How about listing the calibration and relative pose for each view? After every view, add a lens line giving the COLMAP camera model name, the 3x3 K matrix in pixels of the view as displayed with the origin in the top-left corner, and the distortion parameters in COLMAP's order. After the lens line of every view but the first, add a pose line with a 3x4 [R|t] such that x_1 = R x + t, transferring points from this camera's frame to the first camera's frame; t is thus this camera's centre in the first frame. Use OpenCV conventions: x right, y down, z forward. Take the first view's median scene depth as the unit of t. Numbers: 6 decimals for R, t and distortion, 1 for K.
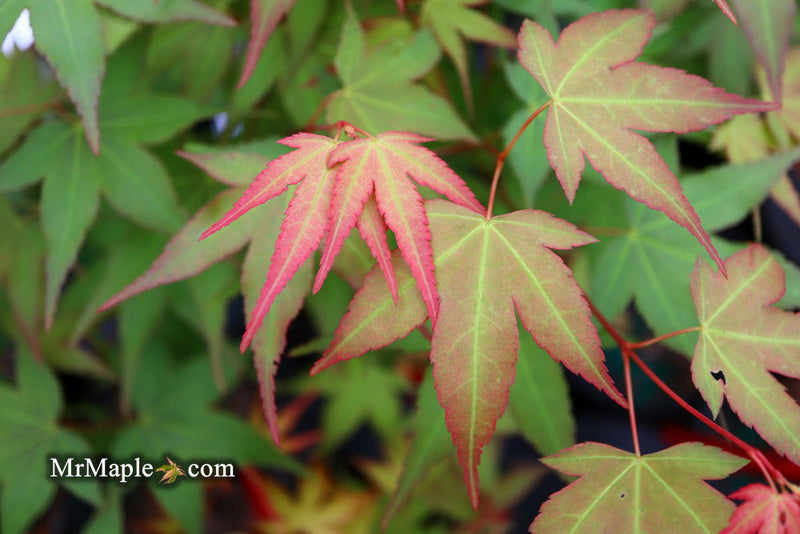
lens RADIAL K [[1183.6, 0, 400.0], [0, 1183.6, 267.0], [0, 0, 1]] dist [0.310048, 0.047728]
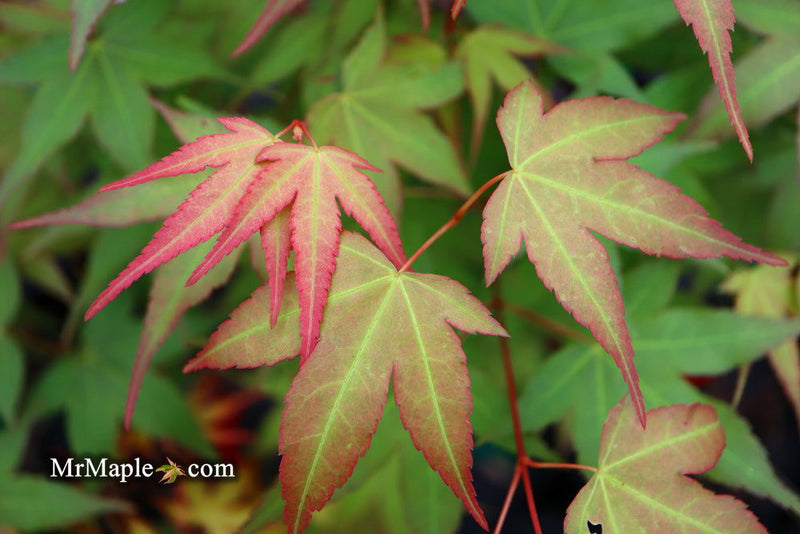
lens RADIAL K [[1183.6, 0, 400.0], [0, 1183.6, 267.0], [0, 0, 1]] dist [0.310048, 0.047728]
pose [[0.933594, 0.325221, -0.150441, 0.206646], [-0.328407, 0.944528, 0.003869, -0.047328], [0.143354, 0.045794, 0.988611, 0.112049]]
